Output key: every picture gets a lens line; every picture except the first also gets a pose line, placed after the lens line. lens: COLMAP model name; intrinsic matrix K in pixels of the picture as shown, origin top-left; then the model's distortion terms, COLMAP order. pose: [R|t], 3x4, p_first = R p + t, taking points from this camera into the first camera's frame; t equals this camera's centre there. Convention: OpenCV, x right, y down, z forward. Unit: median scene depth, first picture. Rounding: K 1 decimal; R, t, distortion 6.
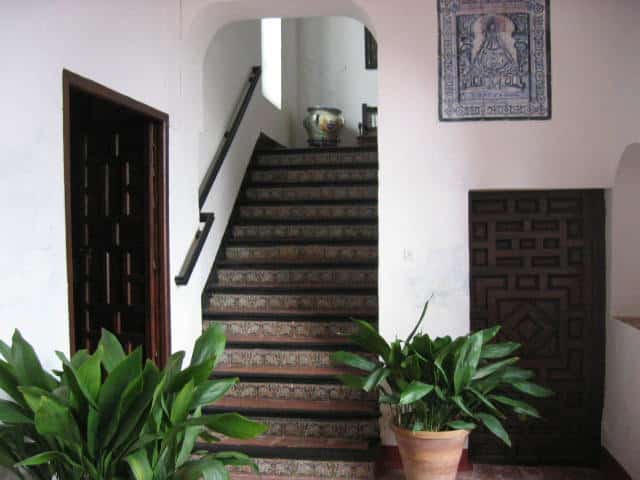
lens RADIAL K [[678.8, 0, 320.9], [0, 678.8, 242.9], [0, 0, 1]] dist [-0.088005, 0.000000]
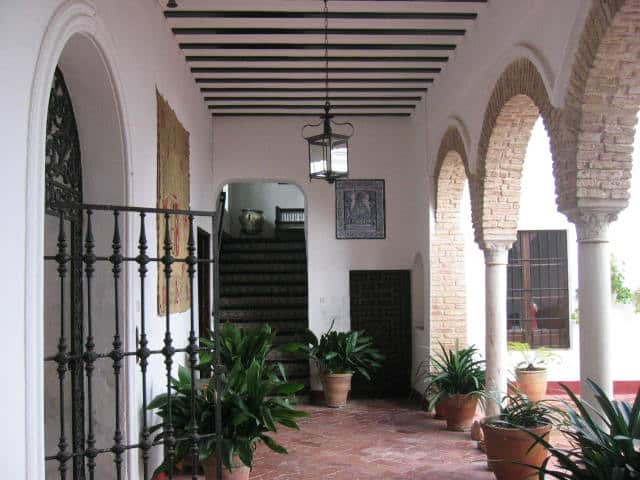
lens RADIAL K [[678.8, 0, 318.8], [0, 678.8, 240.9], [0, 0, 1]] dist [-0.088005, 0.000000]
pose [[0.980948, 0.008675, 0.194075, -0.311548], [0.008012, 0.996346, -0.085033, 0.013510], [-0.194103, 0.084968, 0.977294, -1.156598]]
